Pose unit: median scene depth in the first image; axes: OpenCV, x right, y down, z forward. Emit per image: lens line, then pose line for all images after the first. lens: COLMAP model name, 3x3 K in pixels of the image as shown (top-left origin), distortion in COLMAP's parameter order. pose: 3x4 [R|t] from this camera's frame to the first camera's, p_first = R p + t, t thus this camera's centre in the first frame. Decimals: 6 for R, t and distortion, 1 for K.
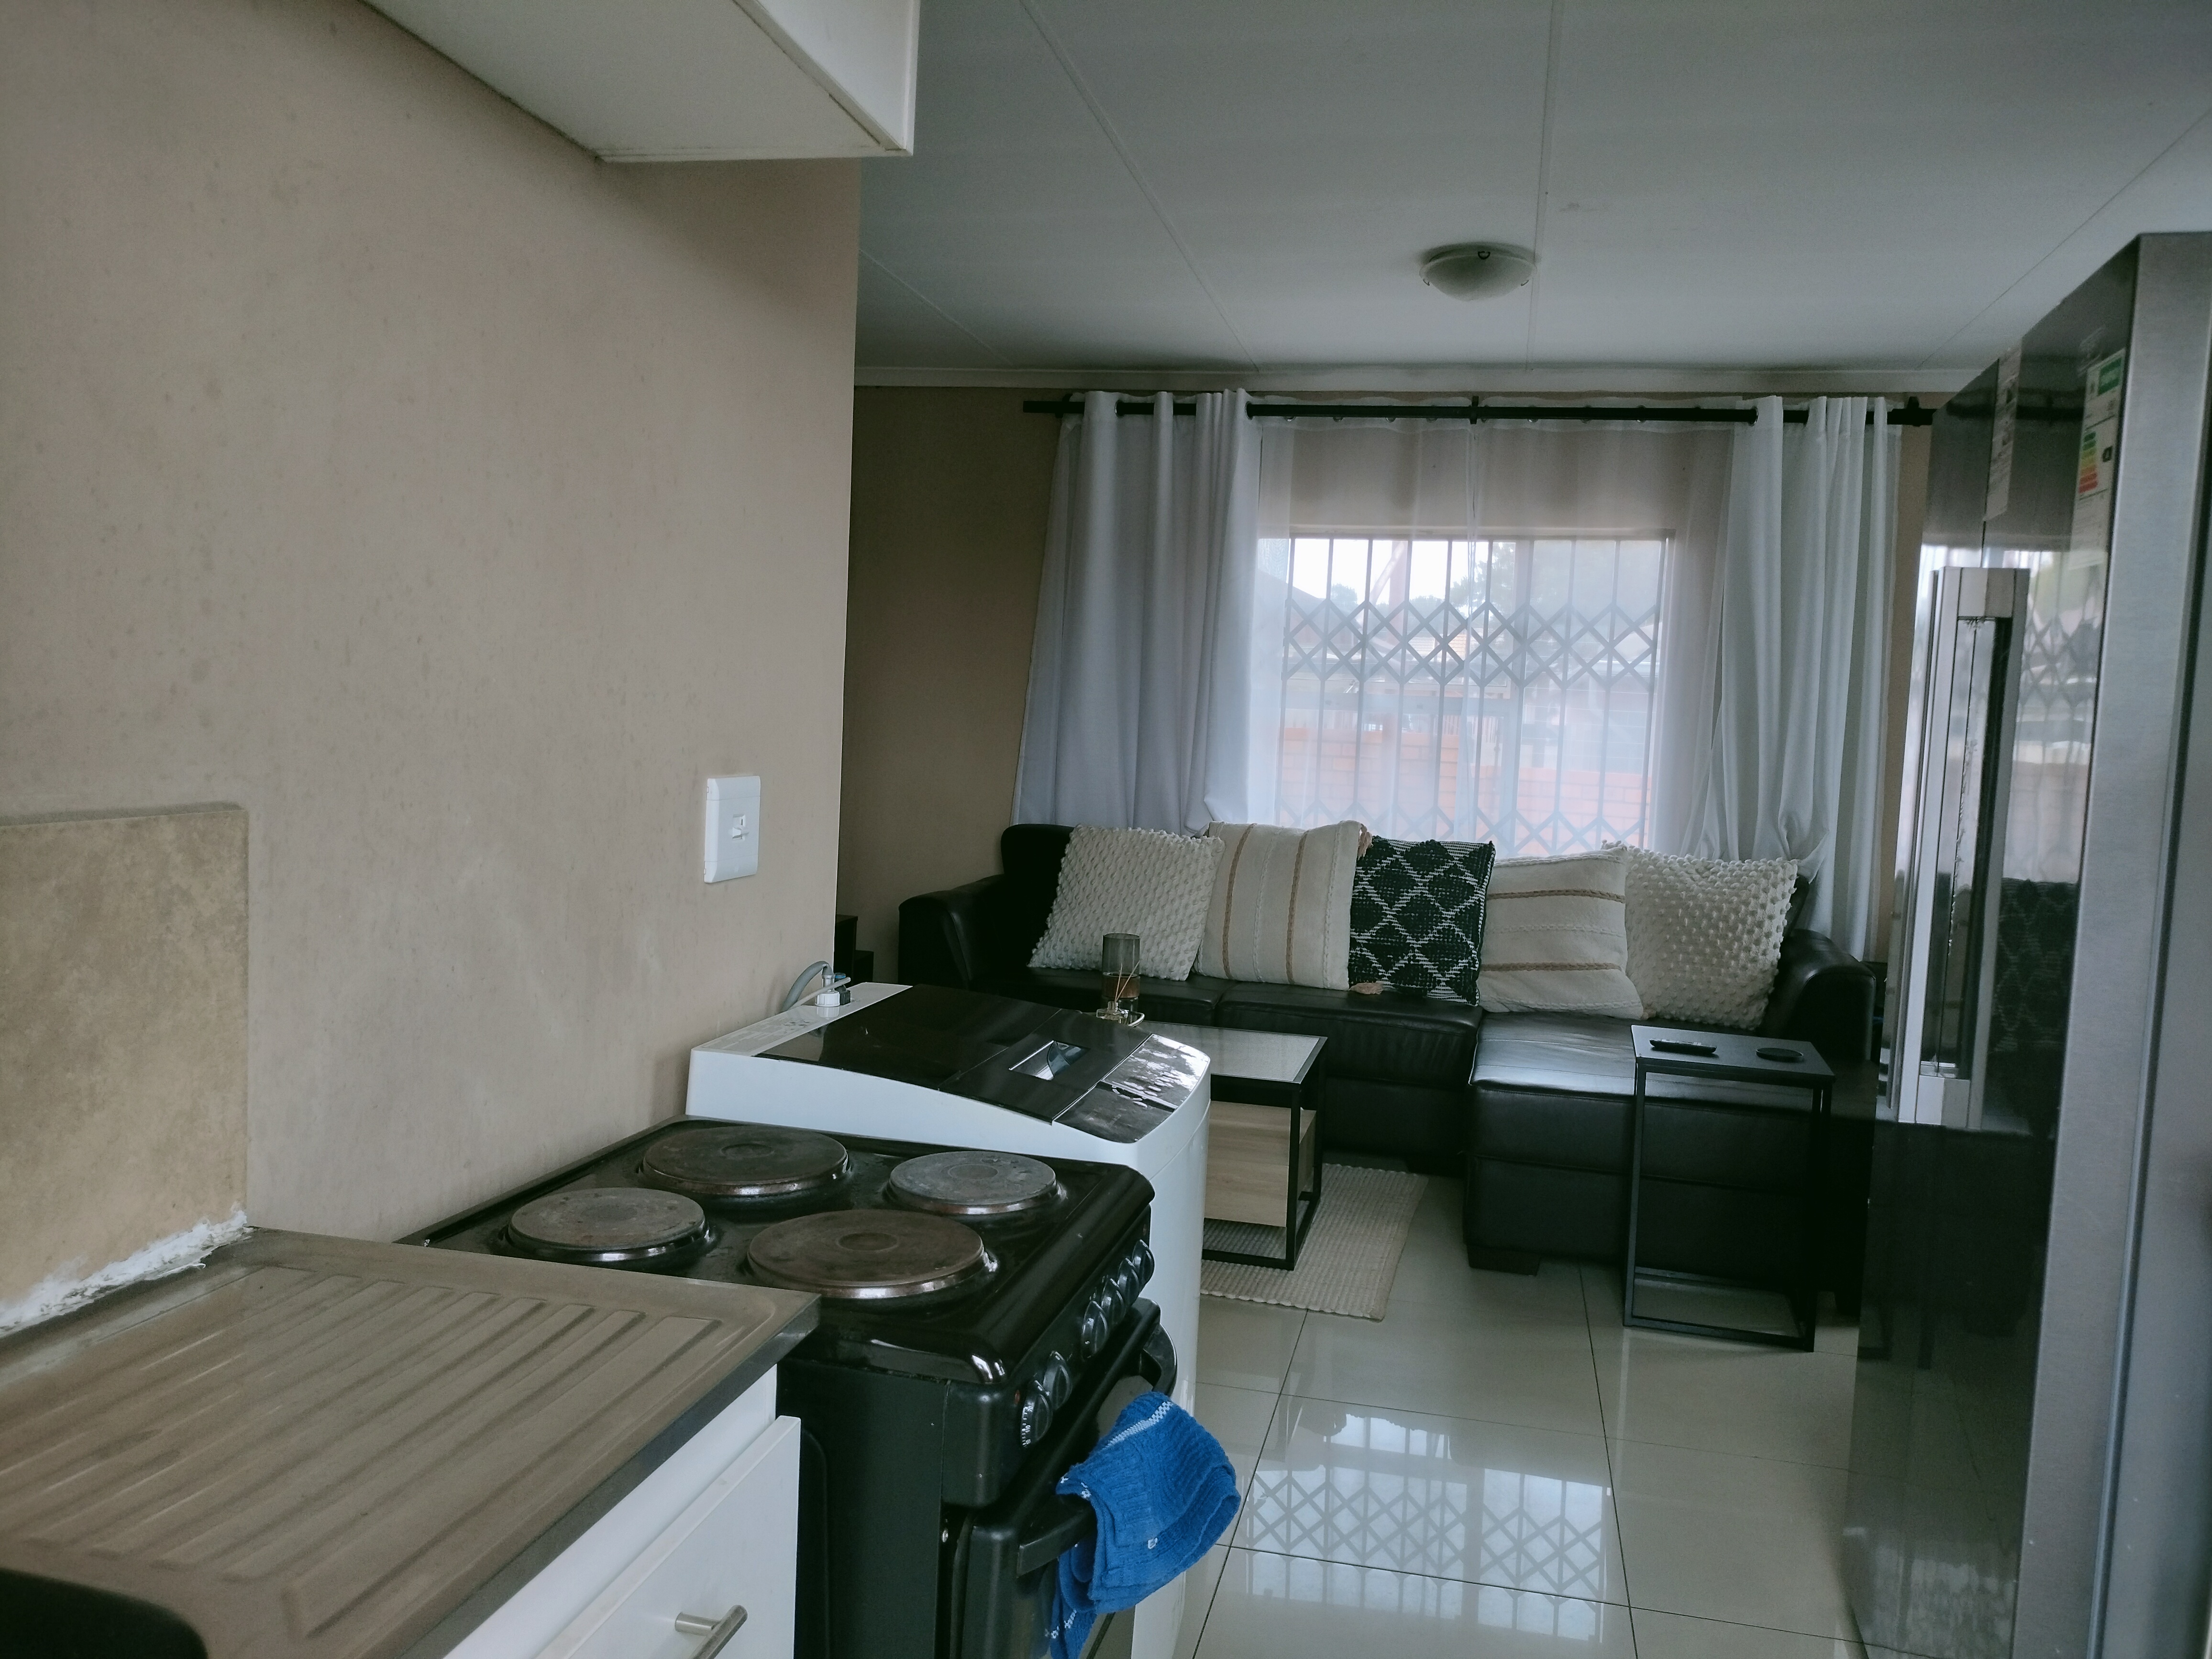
lens RADIAL K [[1688.7, 0, 1108.5], [0, 1688.7, 829.7], [0, 0, 1]] dist [0.021292, -0.025691]
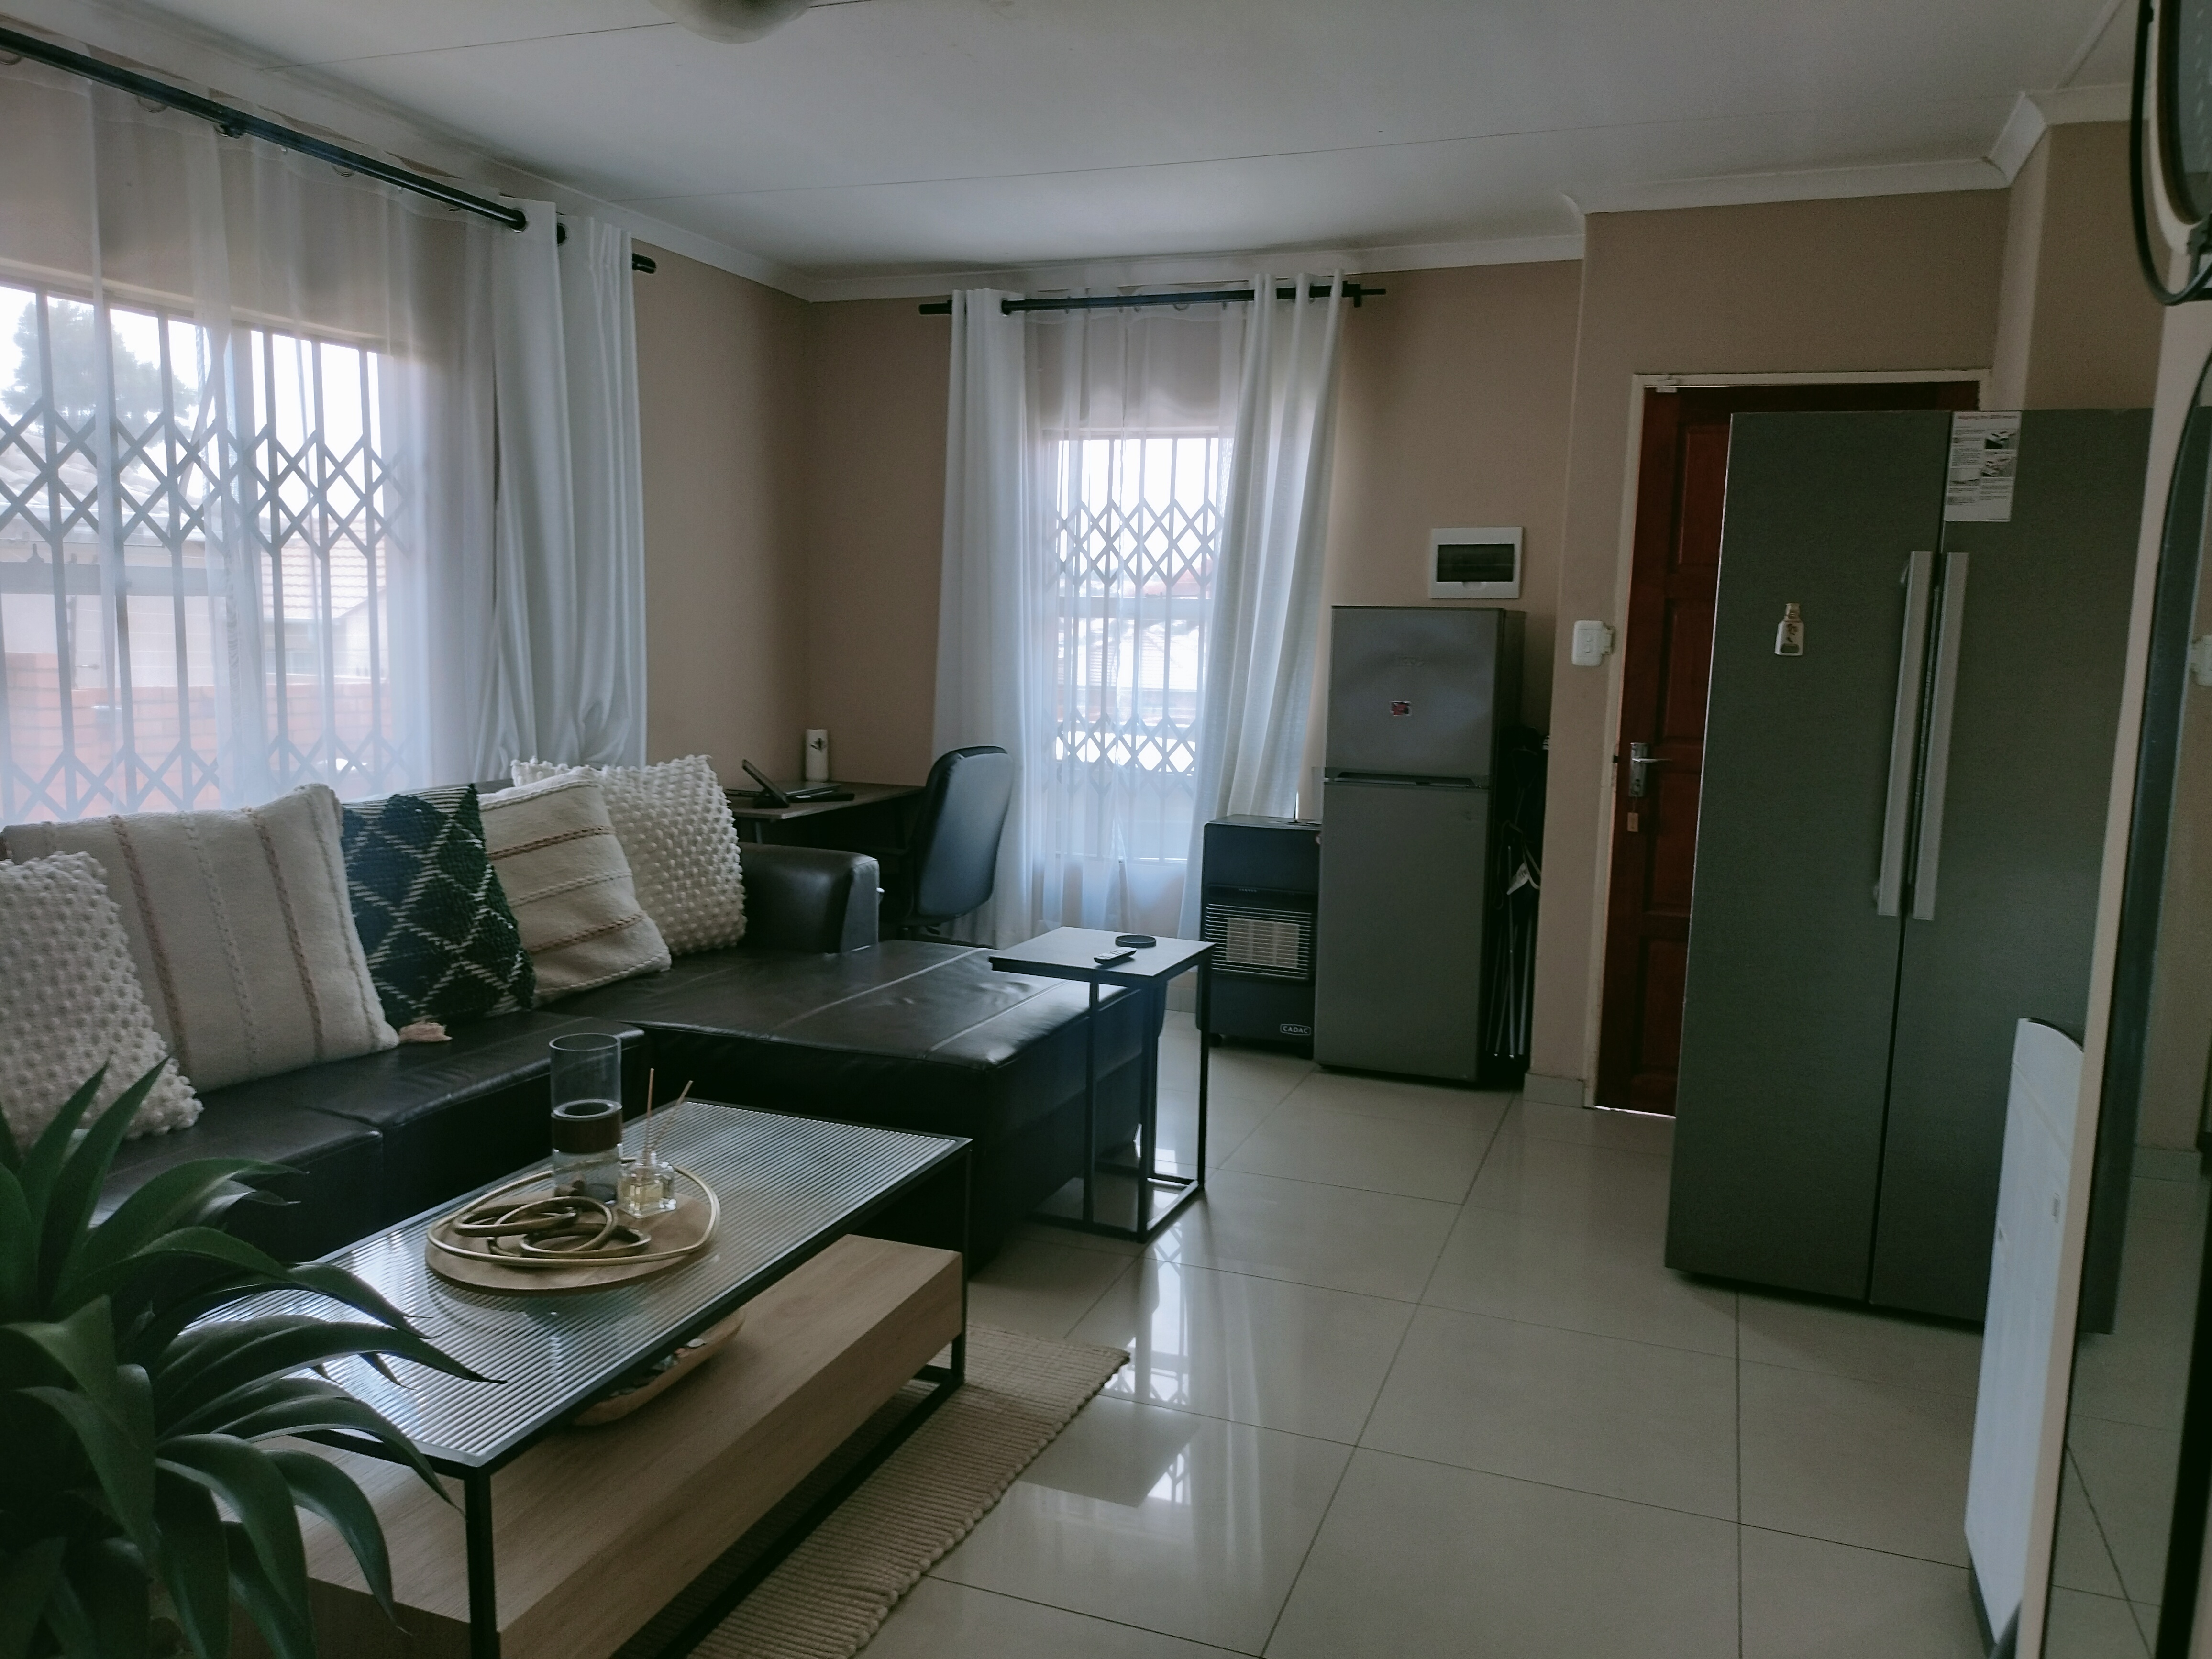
lens RADIAL K [[1688.7, 0, 1104.1], [0, 1688.7, 833.5], [0, 0, 1]] dist [0.021292, -0.025691]
pose [[0.161319, -0.184891, 0.969428, -0.436177], [0.046044, 0.982635, 0.179747, -0.090982], [-0.985828, 0.015640, 0.167031, 0.614019]]
